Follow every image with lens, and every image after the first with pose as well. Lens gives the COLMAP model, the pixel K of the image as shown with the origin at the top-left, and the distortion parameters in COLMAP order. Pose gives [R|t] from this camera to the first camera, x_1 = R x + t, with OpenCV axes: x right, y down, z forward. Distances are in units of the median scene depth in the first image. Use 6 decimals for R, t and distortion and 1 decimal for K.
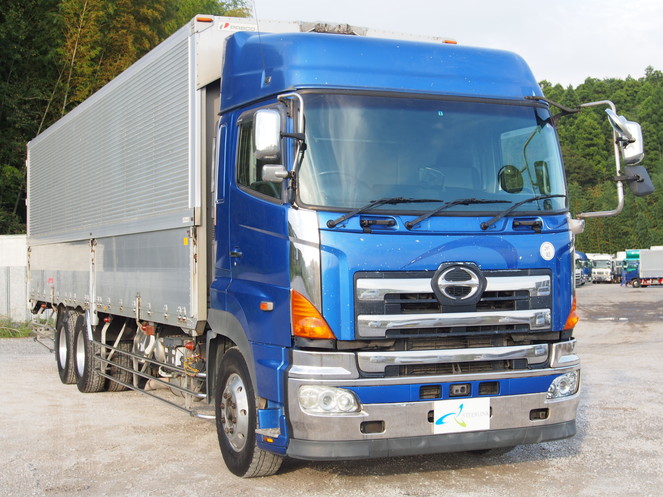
lens RADIAL K [[1059.9, 0, 331.5], [0, 1059.9, 248.5], [0, 0, 1]] dist [-0.015652, -0.031304]
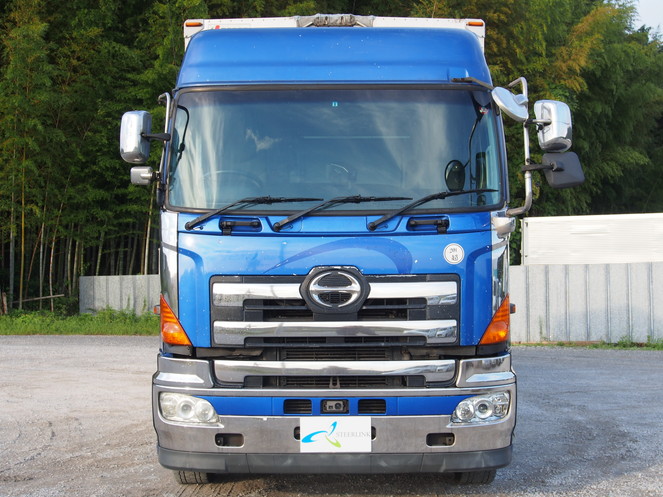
lens RADIAL K [[1059.9, 0, 331.5], [0, 1059.9, 248.5], [0, 0, 1]] dist [-0.015652, -0.031304]
pose [[0.912727, -0.004604, -0.408544, 0.491754], [0.002499, 0.999981, -0.005686, 0.002886], [0.408562, 0.004169, 0.912721, 0.165865]]
